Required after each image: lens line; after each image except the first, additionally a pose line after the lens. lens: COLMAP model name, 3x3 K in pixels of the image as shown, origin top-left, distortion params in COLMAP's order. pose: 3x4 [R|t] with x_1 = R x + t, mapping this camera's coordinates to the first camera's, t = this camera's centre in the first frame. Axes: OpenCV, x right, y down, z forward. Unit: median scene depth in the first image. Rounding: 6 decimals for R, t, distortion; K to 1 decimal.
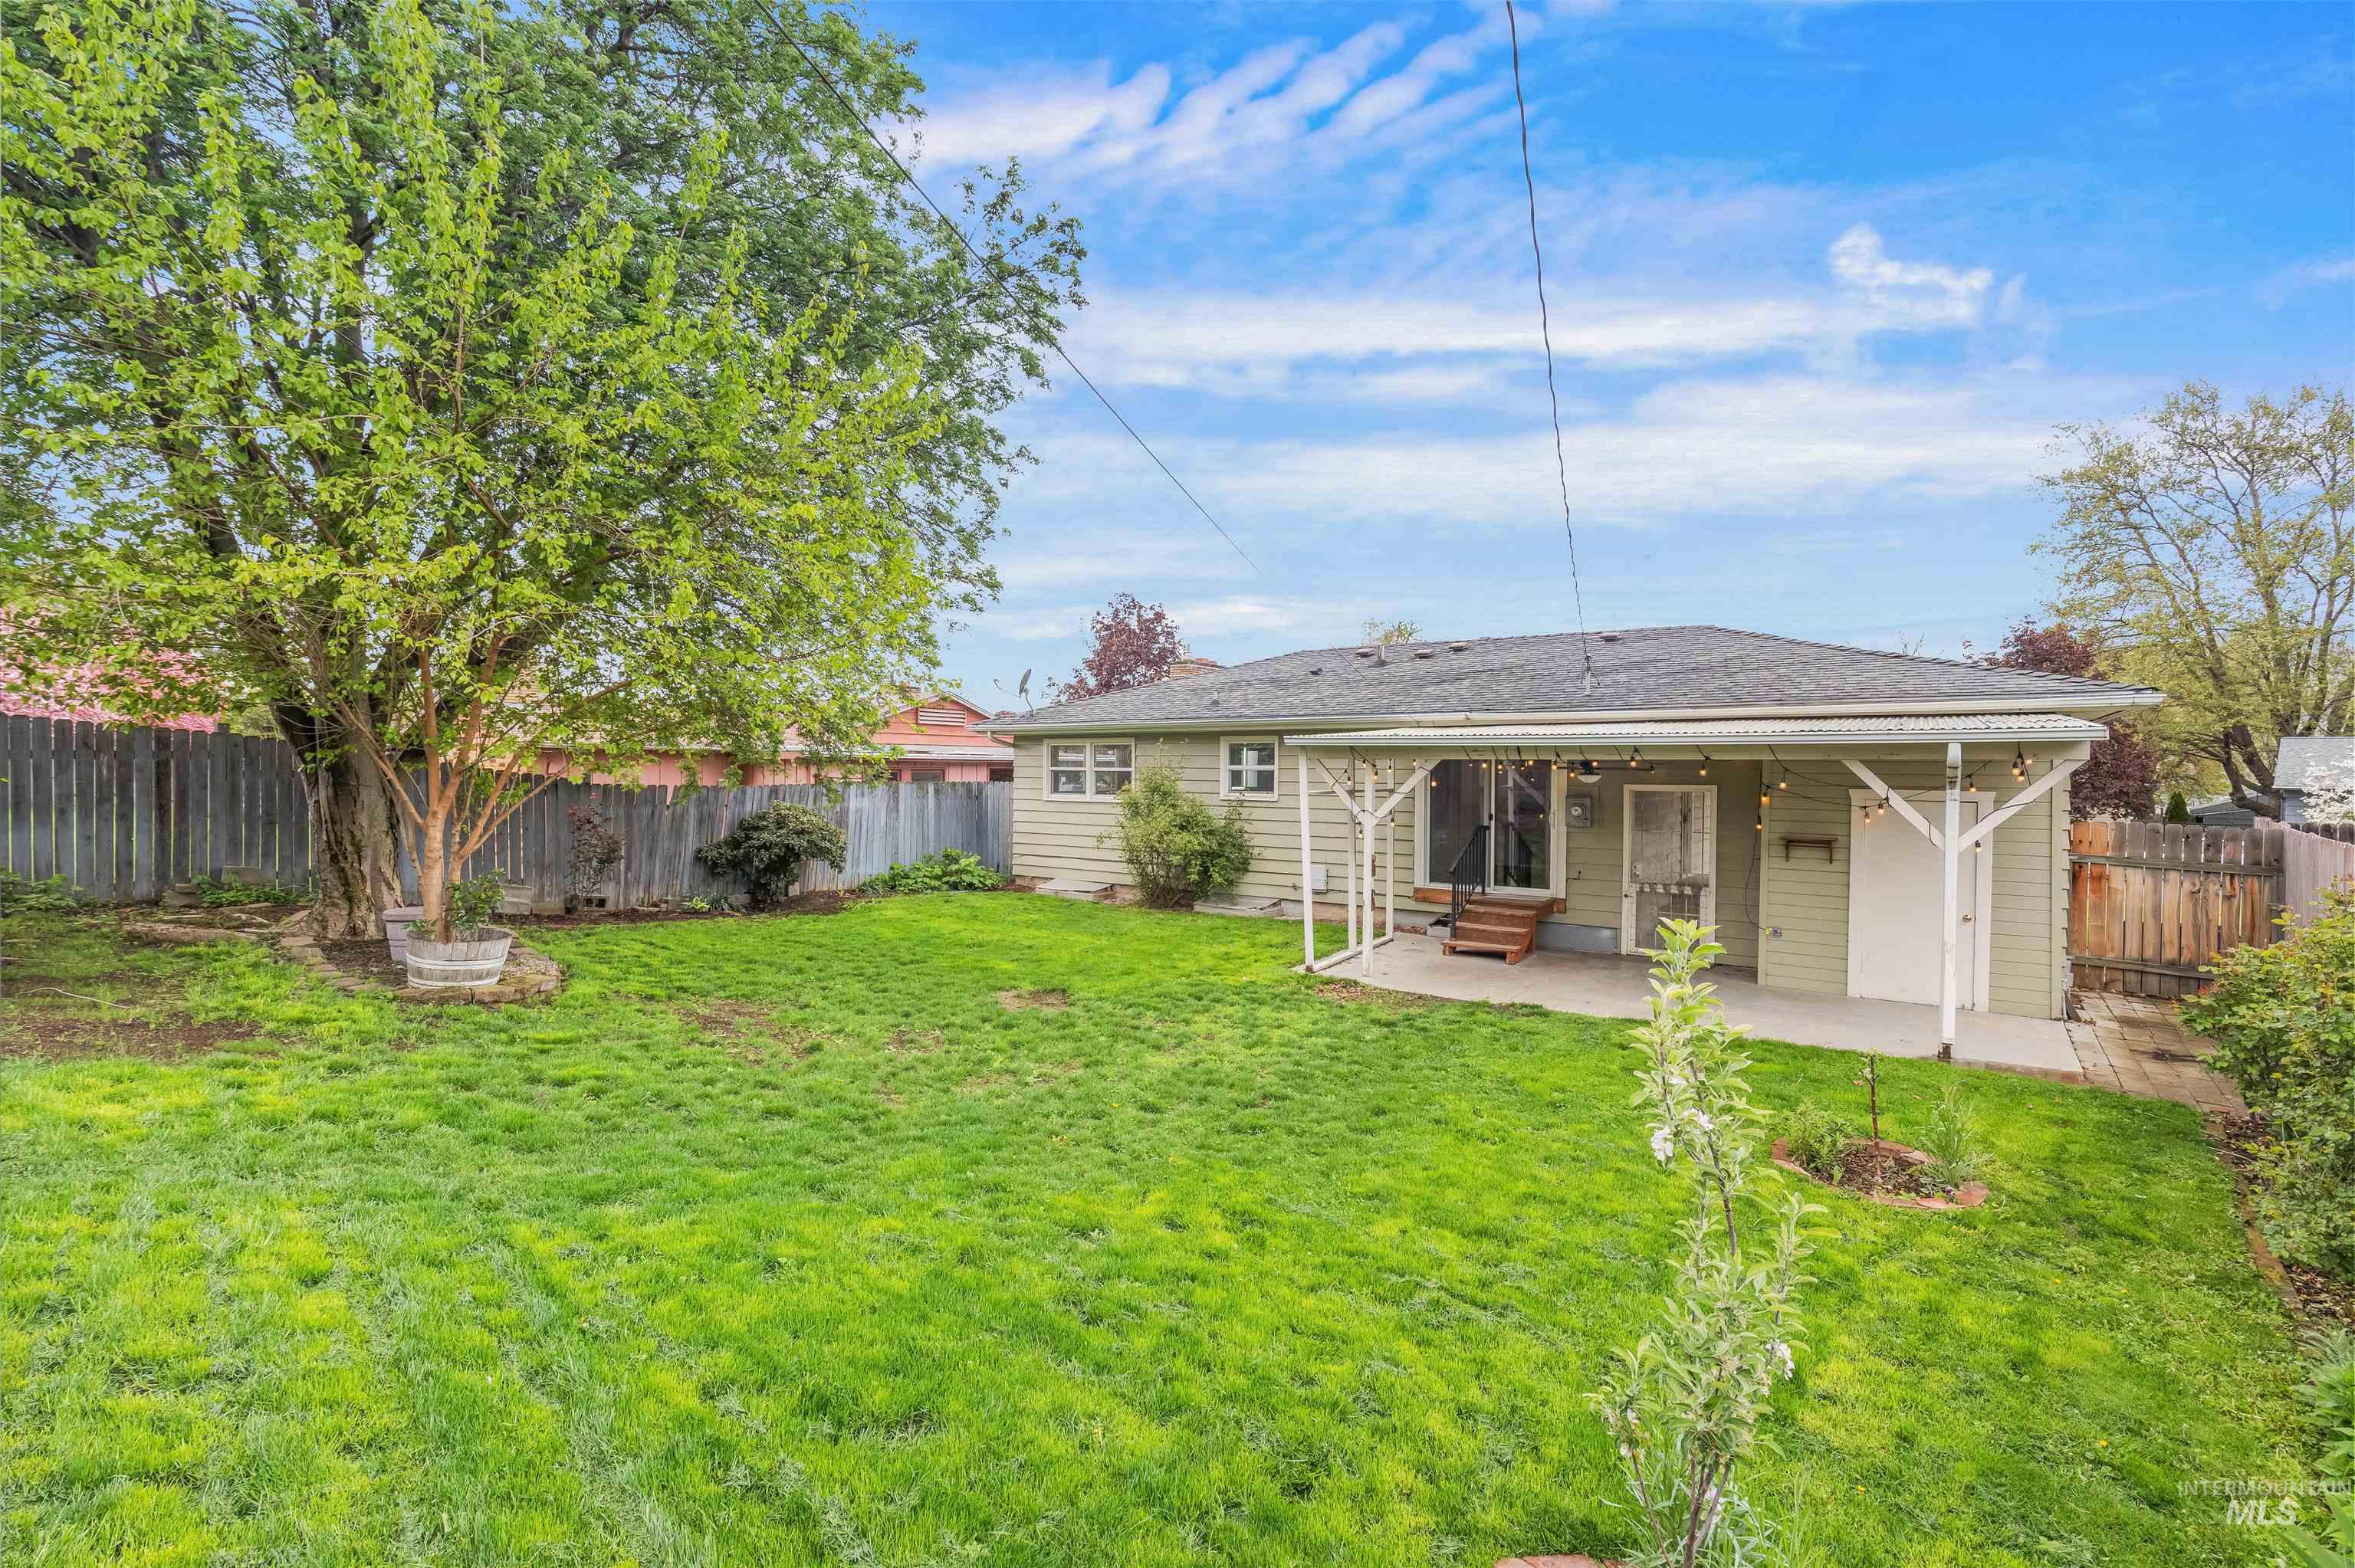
lens RADIAL K [[1047.7, 0, 1184.8], [0, 1047.7, 777.5], [0, 0, 1]] dist [-0.001566, 0.000209]
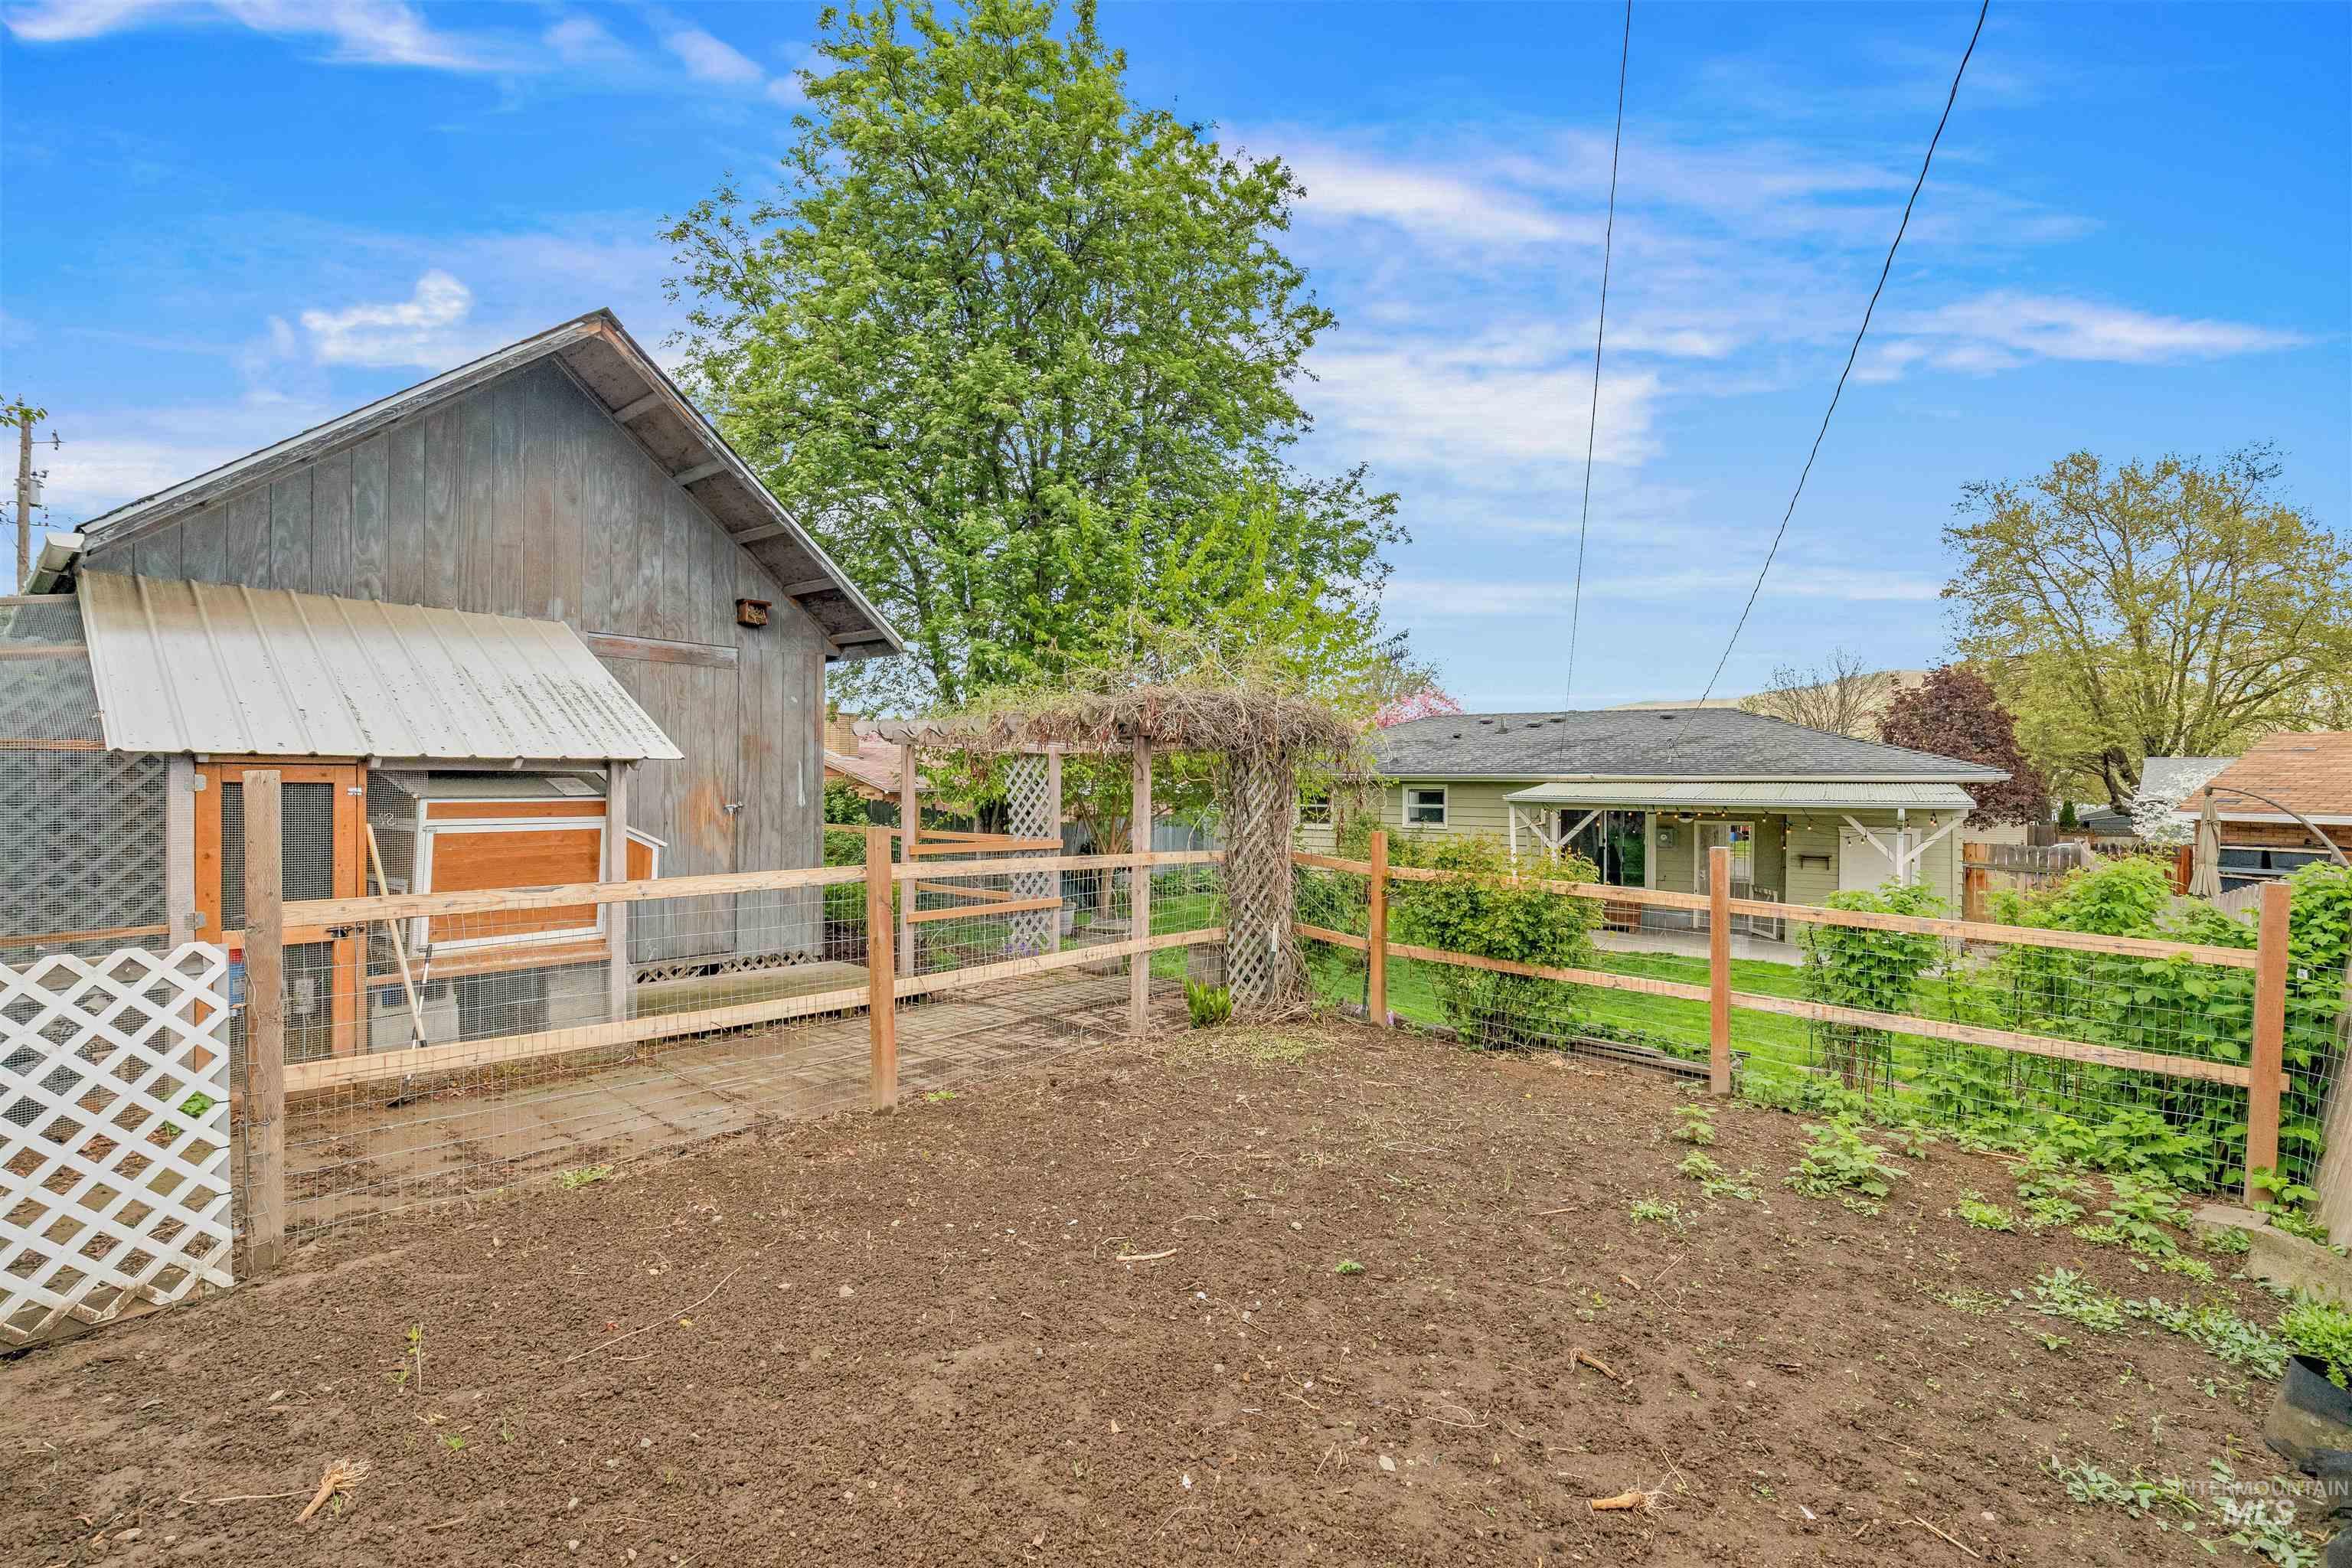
lens RADIAL K [[1046.6, 0, 1183.3], [0, 1046.6, 777.5], [0, 0, 1]] dist [-0.001566, 0.000209]
pose [[0.998880, -0.004704, 0.047083, -0.115614], [0.004897, 0.999980, -0.003978, -0.015115], [-0.047063, 0.004204, 0.998883, -0.147441]]
